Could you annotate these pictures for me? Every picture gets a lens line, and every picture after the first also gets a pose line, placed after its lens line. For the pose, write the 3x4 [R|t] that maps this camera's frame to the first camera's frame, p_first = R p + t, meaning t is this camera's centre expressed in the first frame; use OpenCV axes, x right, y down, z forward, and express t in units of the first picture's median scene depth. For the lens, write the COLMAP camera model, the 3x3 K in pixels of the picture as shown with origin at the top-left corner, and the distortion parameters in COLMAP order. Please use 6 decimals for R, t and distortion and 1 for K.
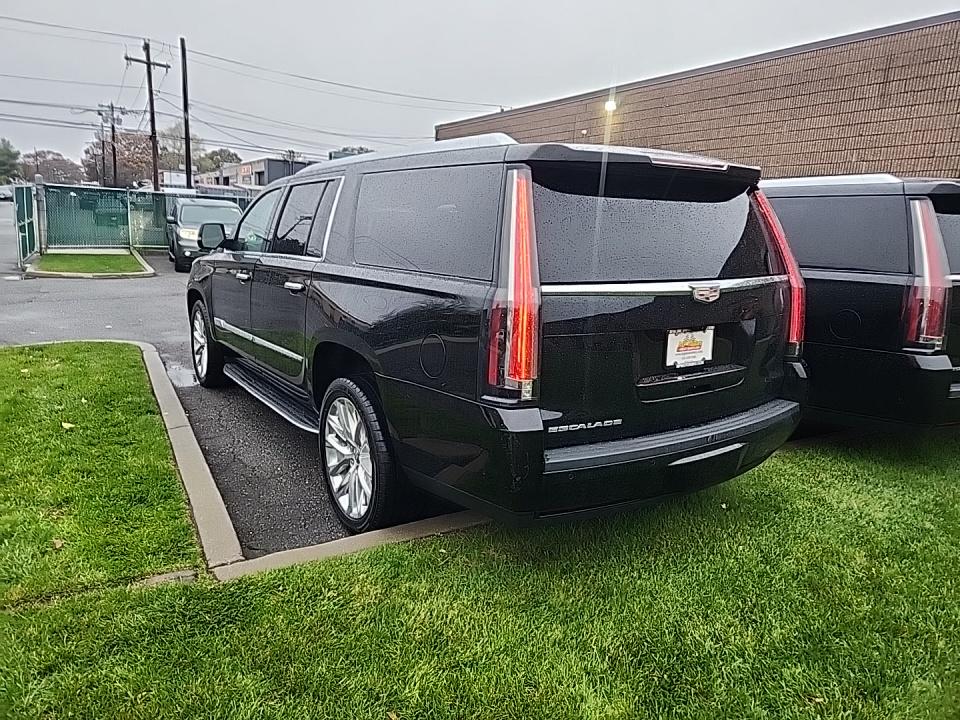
lens RADIAL K [[648.9, 0, 482.9], [0, 648.9, 369.5], [0, 0, 1]] dist [0.080781, -0.060995]
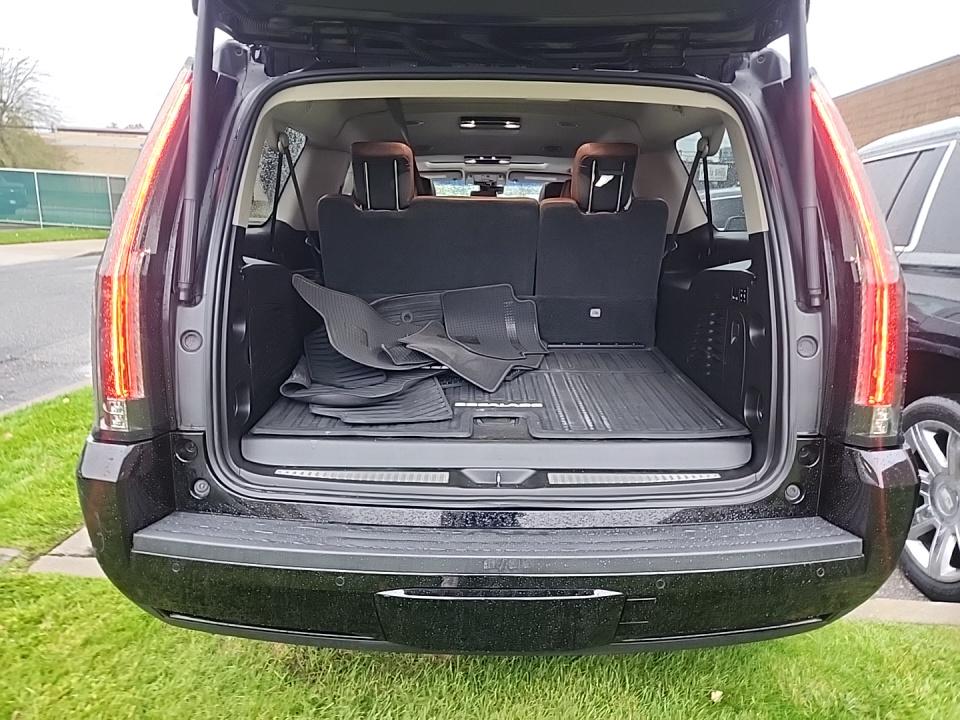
lens RADIAL K [[642.4, 0, 492.0], [0, 642.4, 361.6], [0, 0, 1]] dist [0.083091, -0.080895]
pose [[0.831090, 0.103120, -0.546494, 0.600041], [-0.110535, 0.993683, 0.019404, -0.061166], [0.545043, 0.044280, 0.837238, 0.566692]]
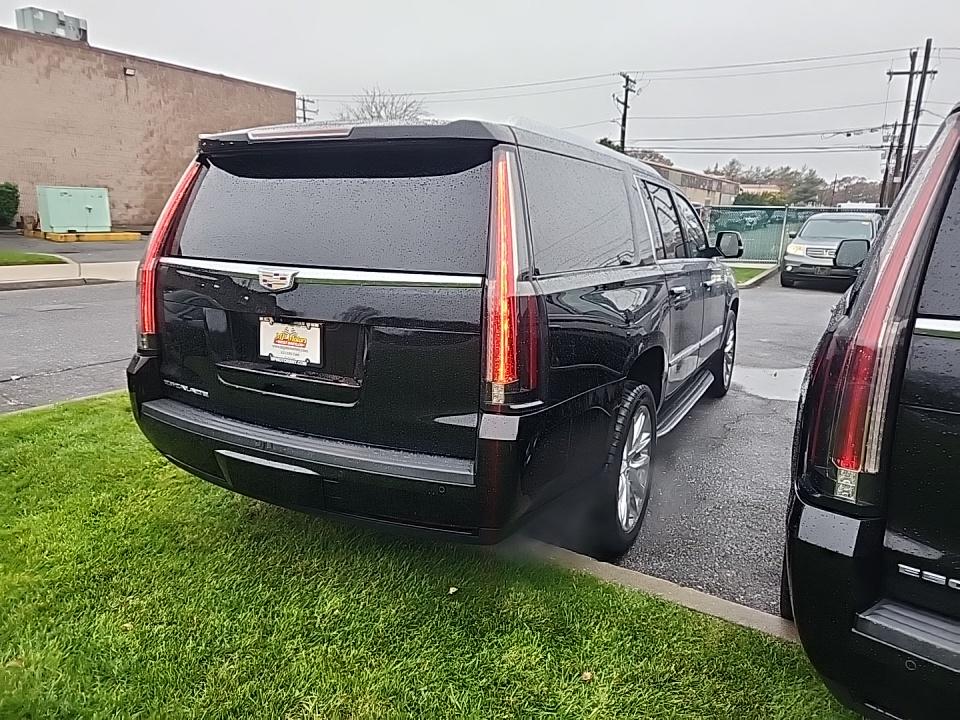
lens RADIAL K [[648.9, 0, 482.9], [0, 648.9, 369.5], [0, 0, 1]] dist [0.080781, -0.060995]
pose [[0.465353, 0.173332, -0.867988, 1.230646], [-0.200722, 0.975756, 0.087240, -0.129075], [0.862066, 0.133627, 0.488862, 0.808942]]
